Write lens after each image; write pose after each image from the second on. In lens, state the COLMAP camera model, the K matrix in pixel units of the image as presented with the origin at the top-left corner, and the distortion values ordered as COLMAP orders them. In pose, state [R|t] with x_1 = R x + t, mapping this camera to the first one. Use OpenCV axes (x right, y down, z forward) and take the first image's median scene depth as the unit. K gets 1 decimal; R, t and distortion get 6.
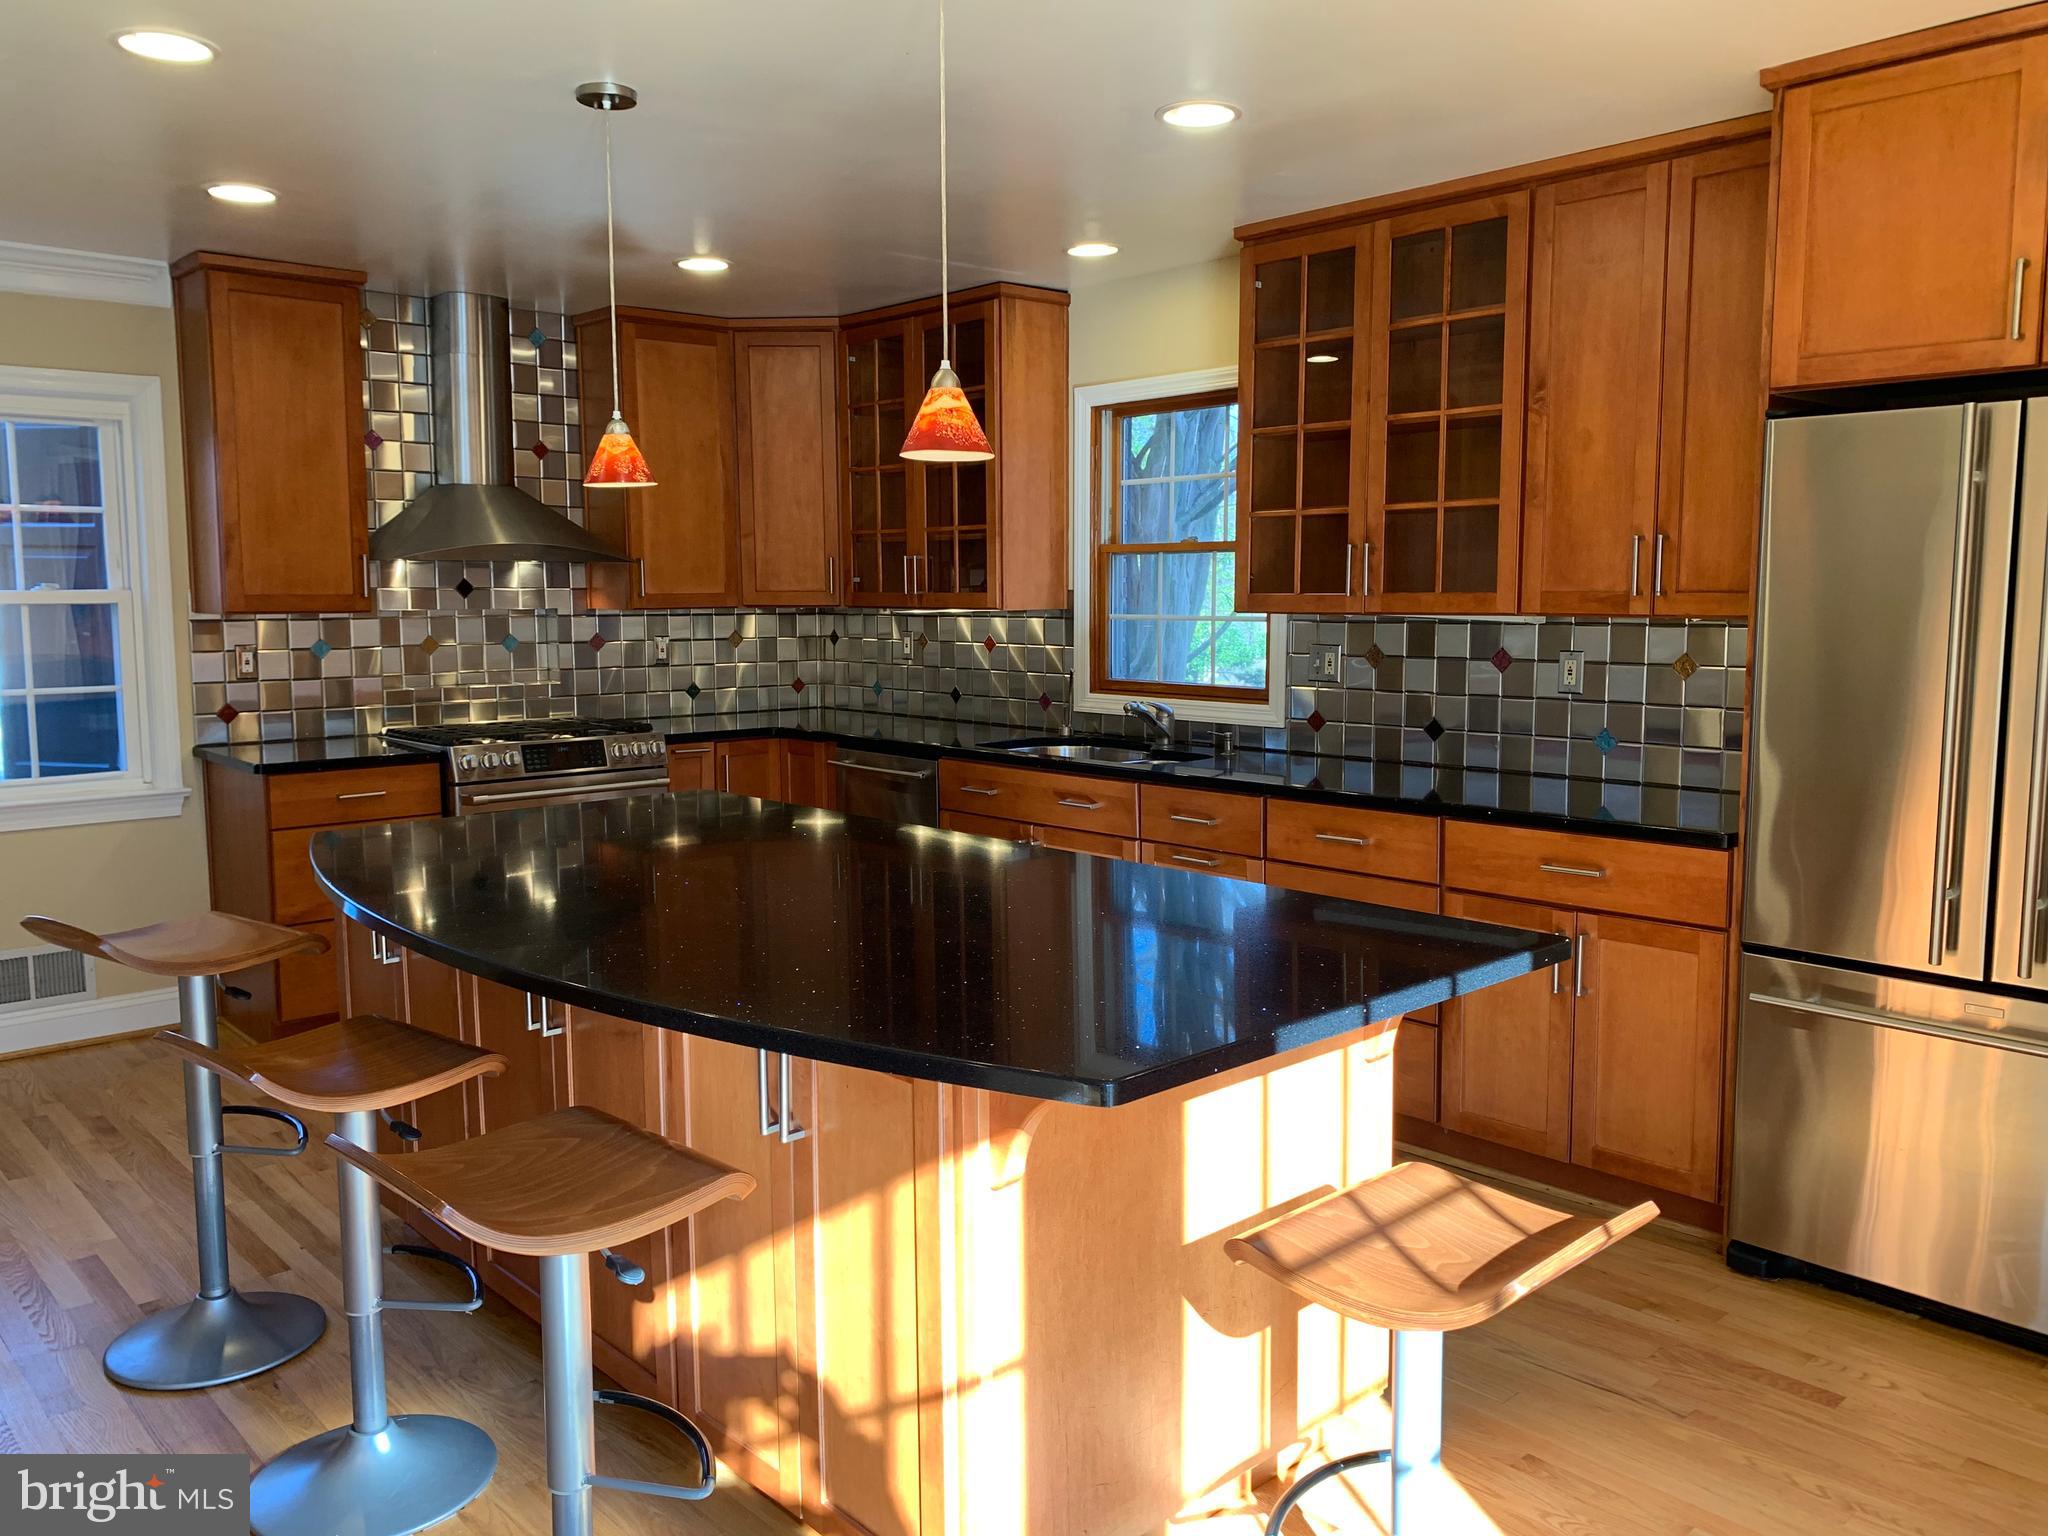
lens RADIAL K [[1570.7, 0, 1022.9], [0, 1570.7, 760.0], [0, 0, 1]] dist [0.011900, 0.001365]
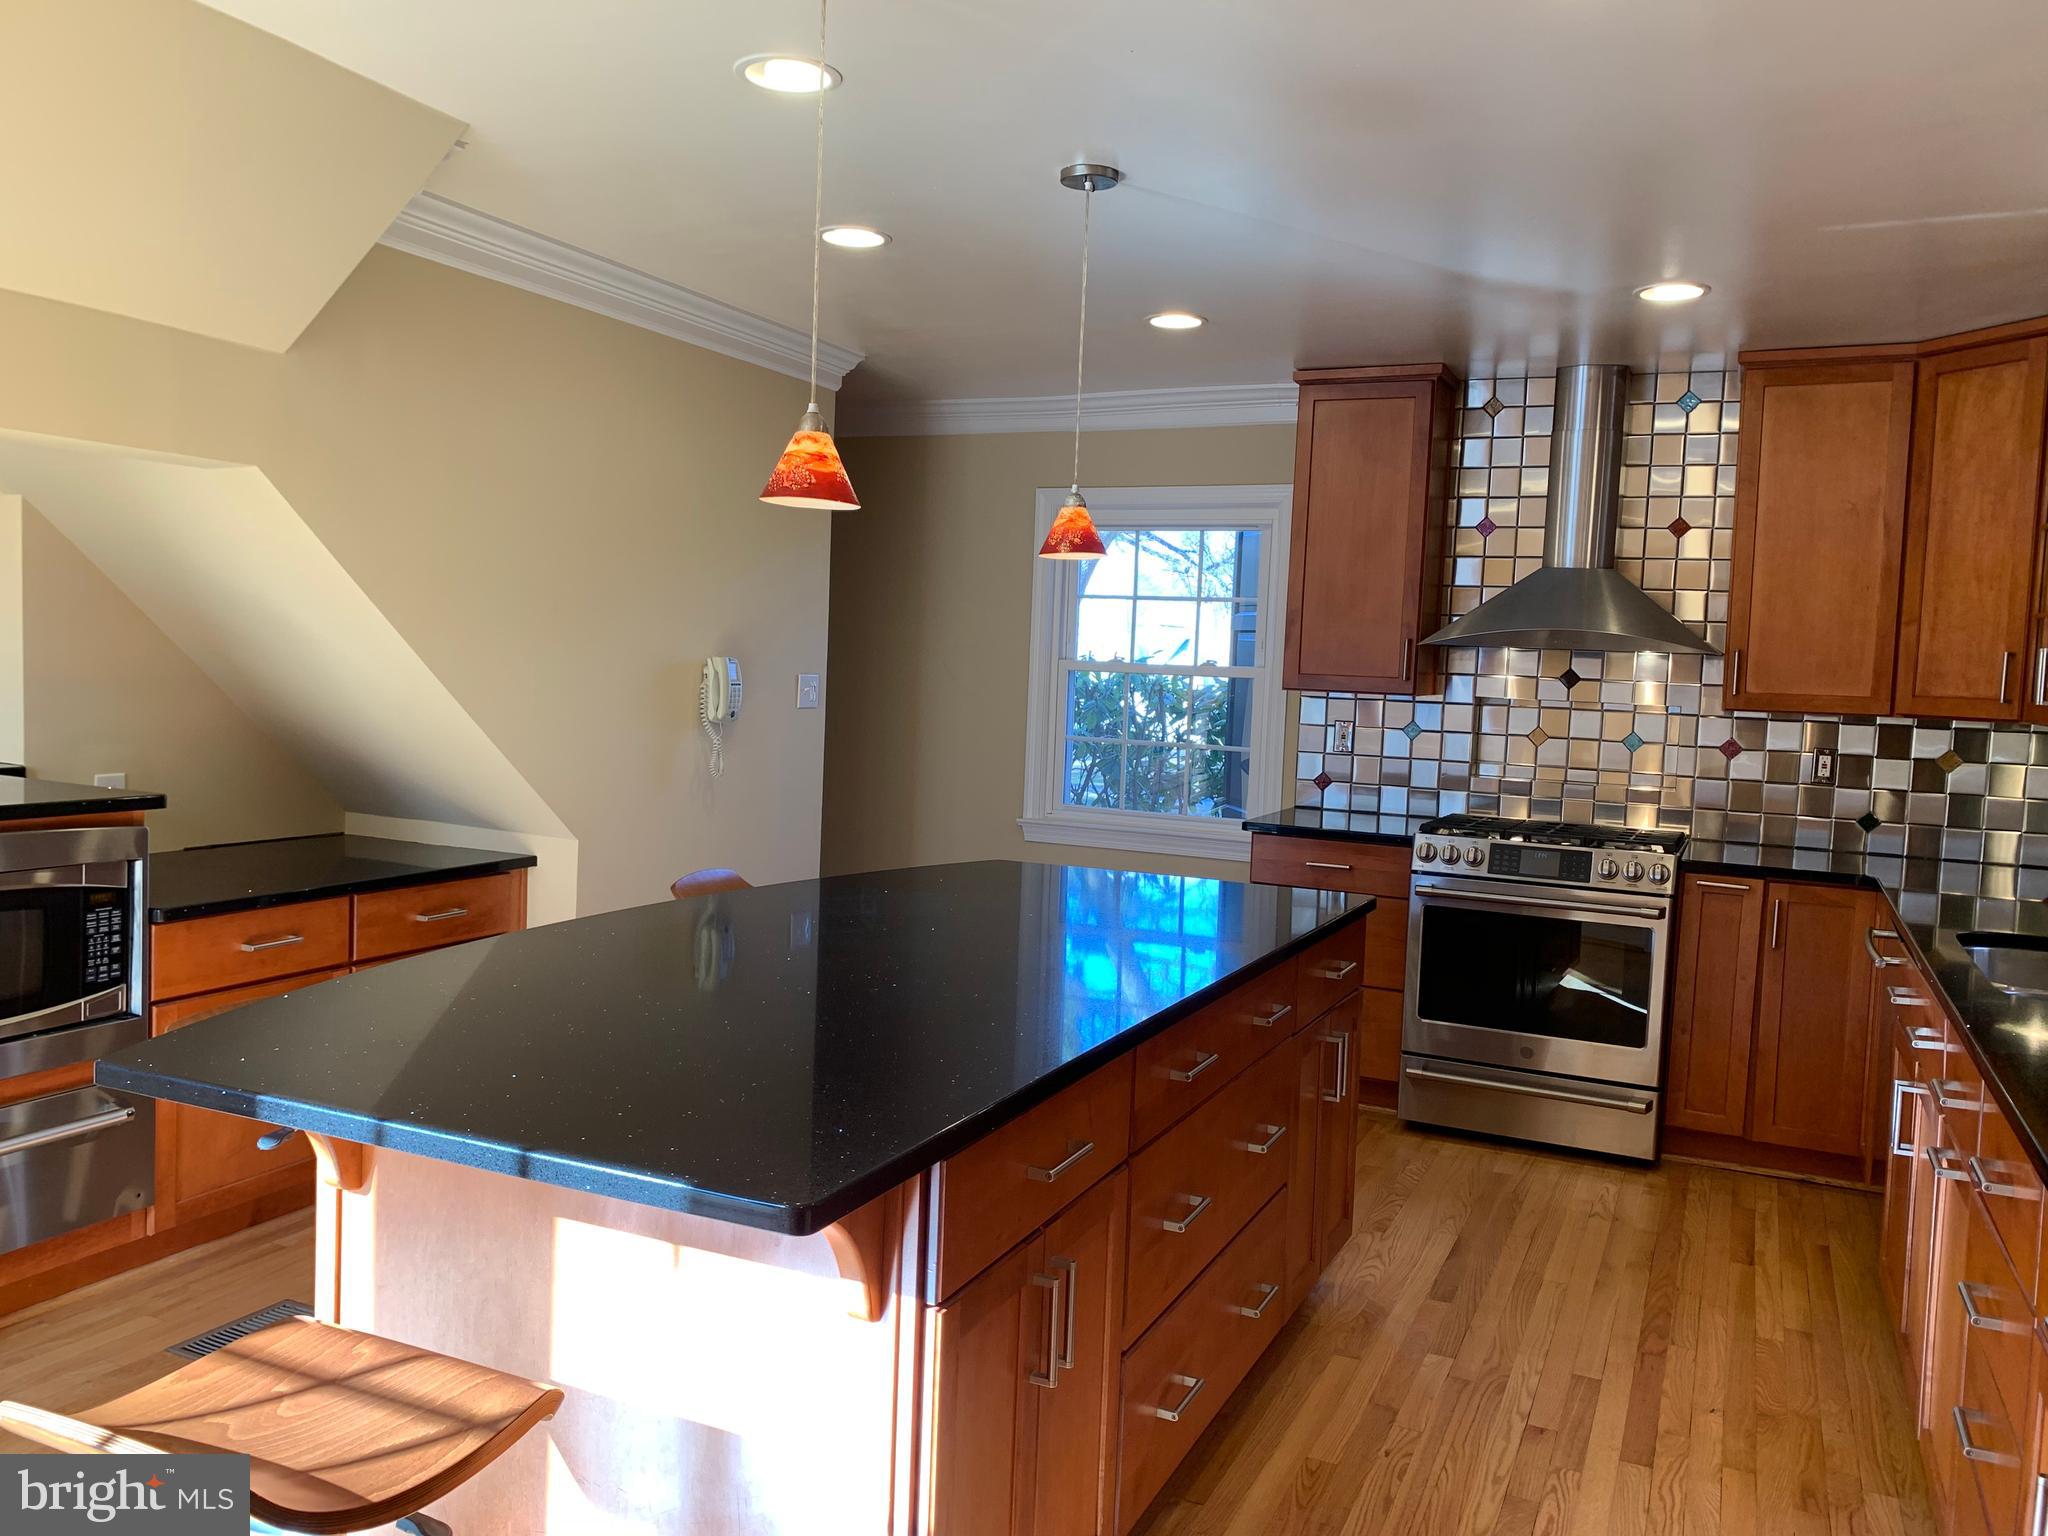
lens RADIAL K [[1570.7, 0, 1035.7], [0, 1570.7, 813.1], [0, 0, 1]] dist [0.011900, 0.001365]
pose [[0.395997, 0.105744, -0.912143, 0.369616], [-0.140077, 0.988678, 0.053804, -0.034043], [0.907505, 0.106464, 0.406326, 0.320400]]
